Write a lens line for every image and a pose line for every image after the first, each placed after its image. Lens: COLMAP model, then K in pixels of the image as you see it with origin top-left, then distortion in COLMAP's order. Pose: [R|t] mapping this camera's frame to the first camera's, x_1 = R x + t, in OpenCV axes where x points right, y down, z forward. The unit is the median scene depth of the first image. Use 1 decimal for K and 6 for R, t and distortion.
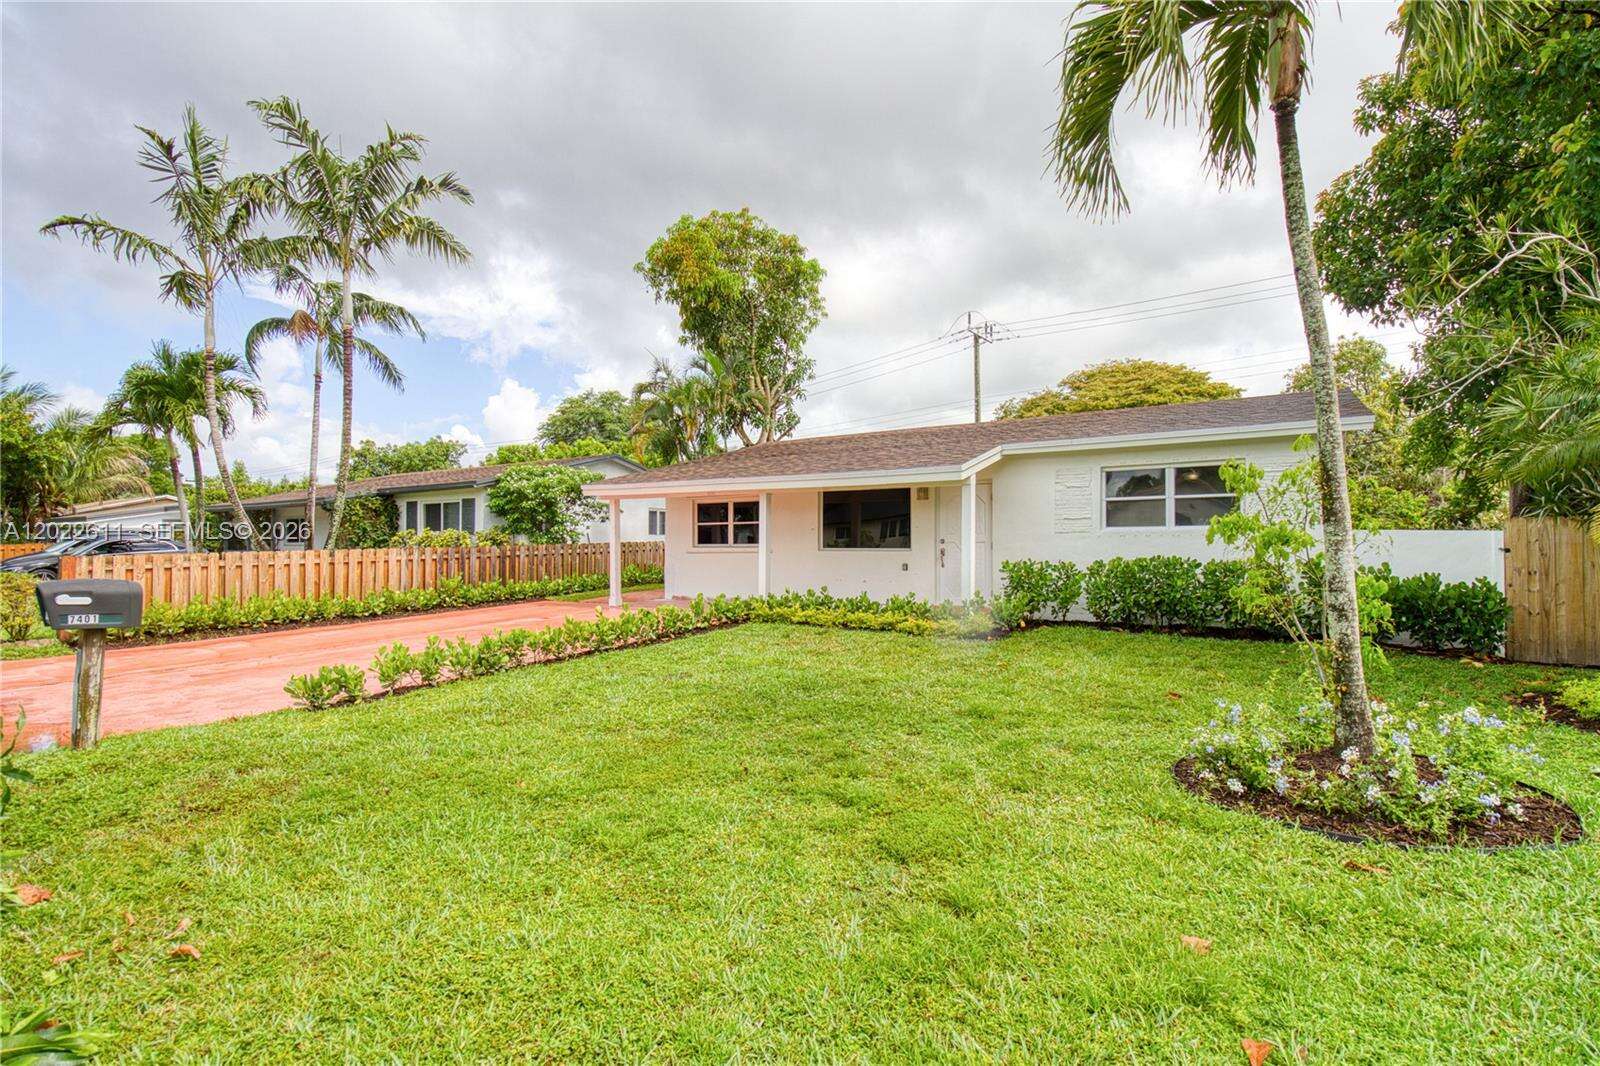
lens RADIAL K [[787.9, 0, 790.5], [0, 787.9, 537.3], [0, 0, 1]] dist [-0.001514, -0.000198]
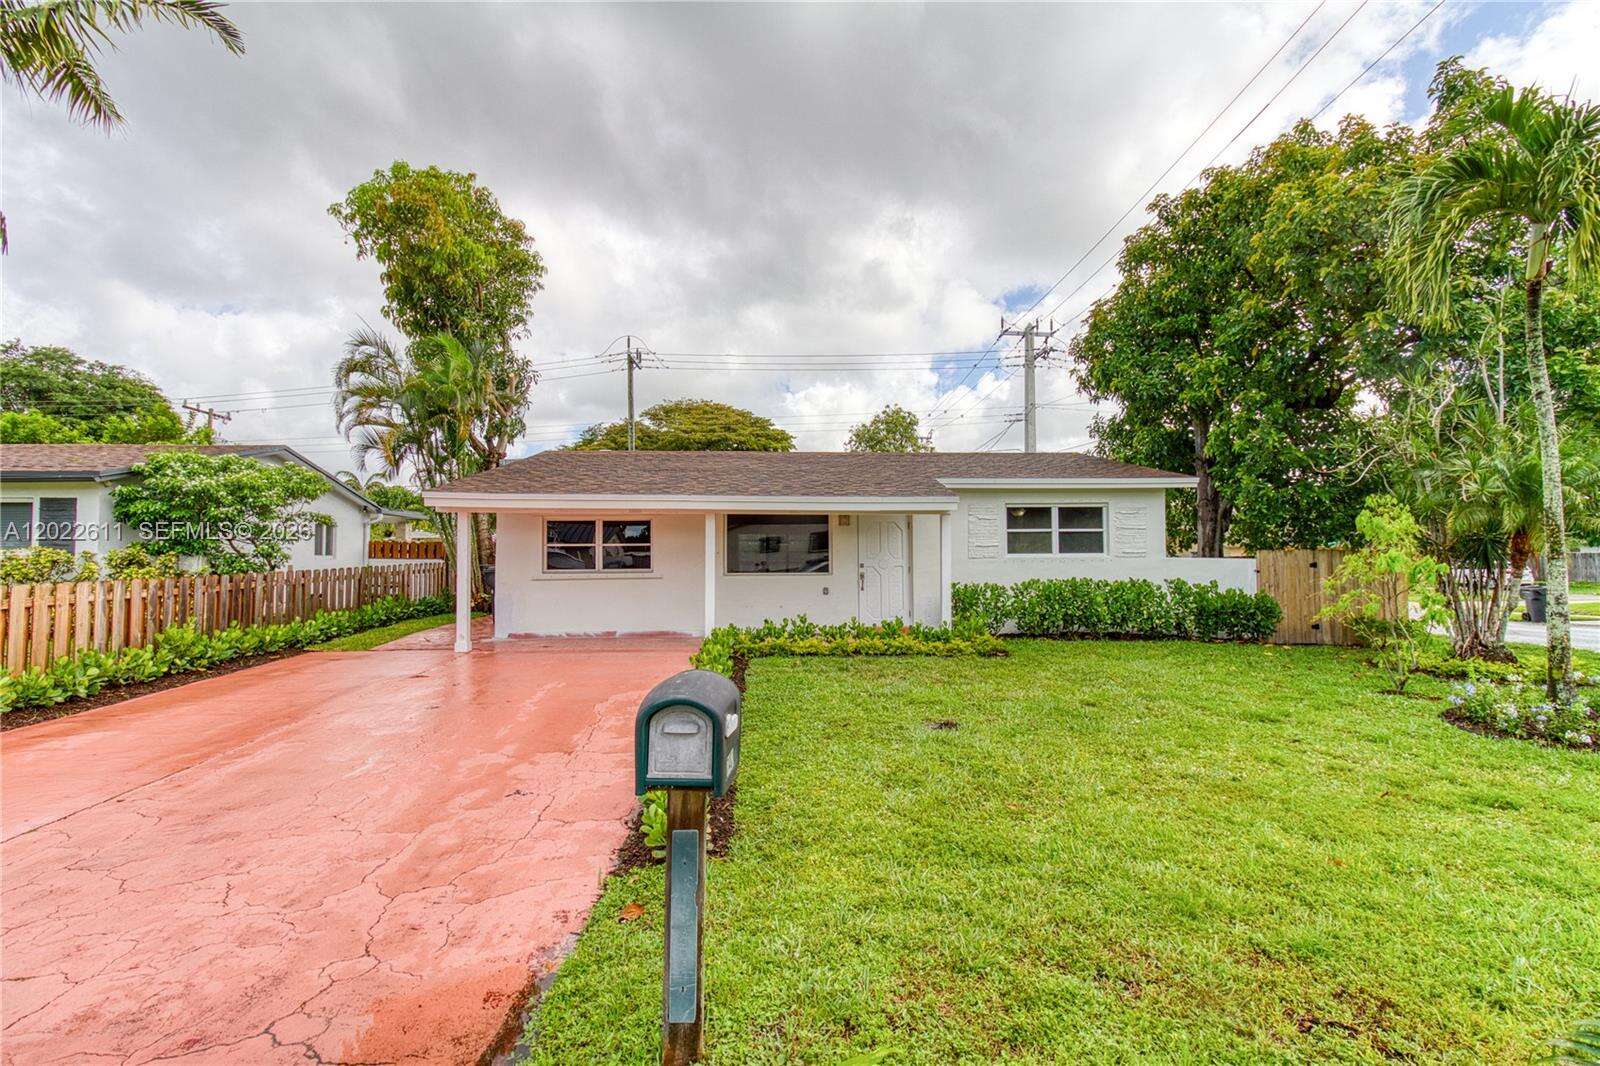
lens RADIAL K [[755.2, 0, 805.7], [0, 755.2, 537.7], [0, 0, 1]] dist [0.005669, -0.000098]
pose [[0.786705, 0.017870, 0.617070, -0.393825], [-0.002752, 0.999673, -0.025442, -0.005293], [-0.617323, 0.018317, 0.786497, 0.208304]]
